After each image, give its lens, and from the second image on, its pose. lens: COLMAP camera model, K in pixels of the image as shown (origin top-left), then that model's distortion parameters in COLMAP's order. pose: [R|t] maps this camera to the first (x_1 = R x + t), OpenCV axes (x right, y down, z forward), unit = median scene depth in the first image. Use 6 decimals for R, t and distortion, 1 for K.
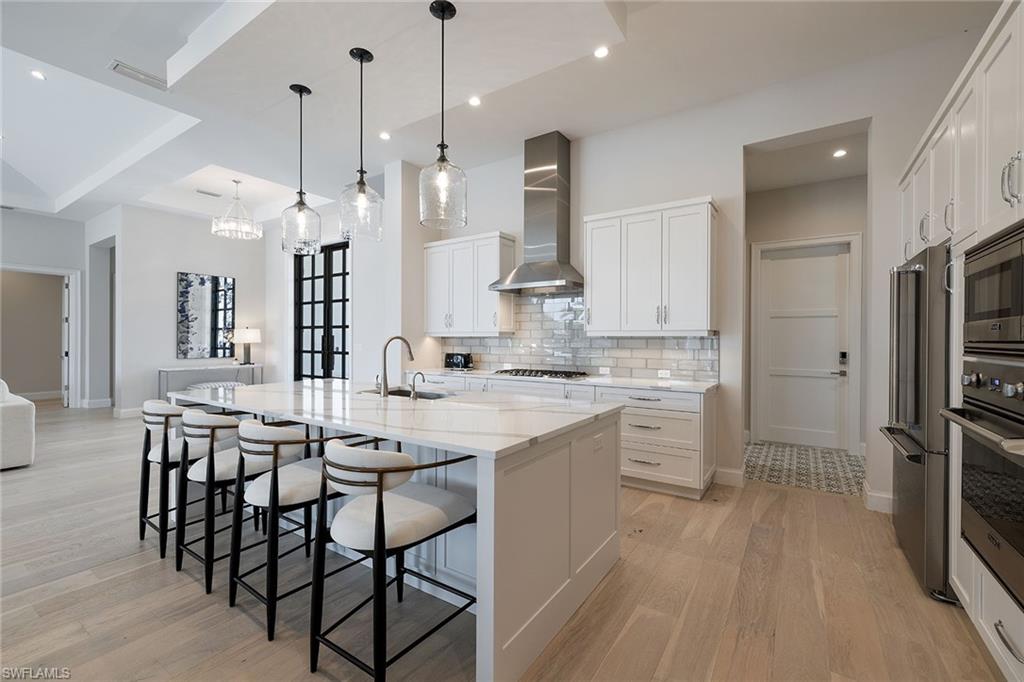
lens RADIAL K [[433.8, 0, 512.0], [0, 433.8, 341.0], [0, 0, 1]] dist [0.010662, 0.000013]
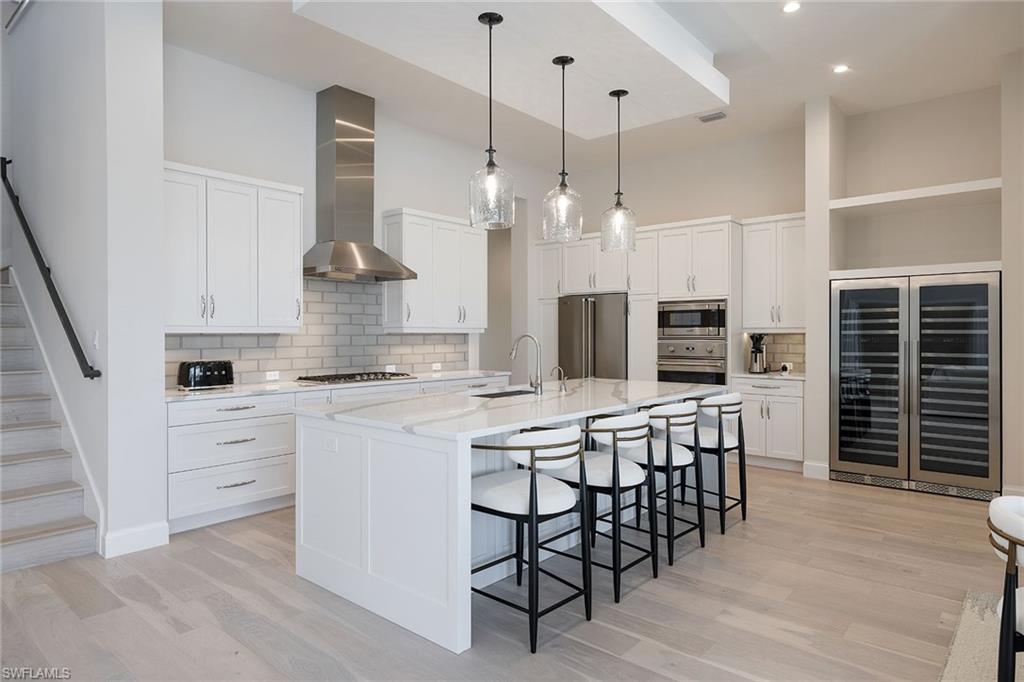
lens RADIAL K [[610.5, 0, 510.4], [0, 610.5, 334.6], [0, 0, 1]] dist [-0.003325, -0.000344]
pose [[0.130066, -0.005297, 0.991491, -0.962457], [0.008255, 0.999957, 0.004260, -0.009197], [-0.991471, 0.007630, 0.130104, 0.502499]]
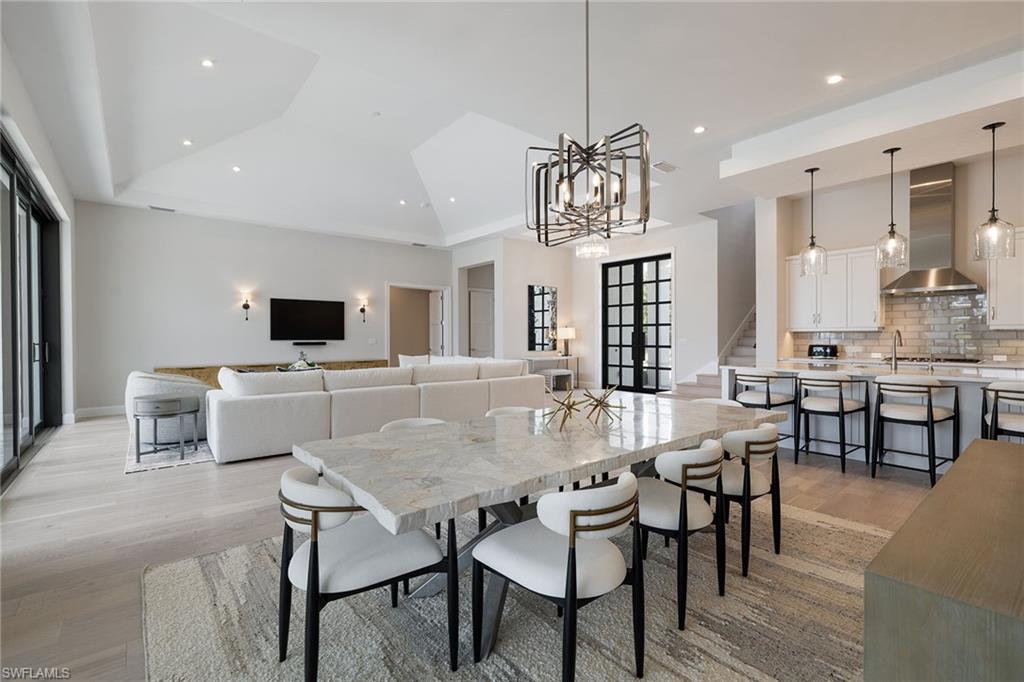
lens RADIAL K [[457.0, 0, 512.0], [0, 457.0, 341.0], [0, 0, 1]] dist [0.000156, 0.000354]
pose [[0.959901, -0.003395, -0.280319, -0.643227], [0.004475, 0.999985, 0.003213, 0.009658], [0.280304, -0.004338, 0.959901, -0.518596]]
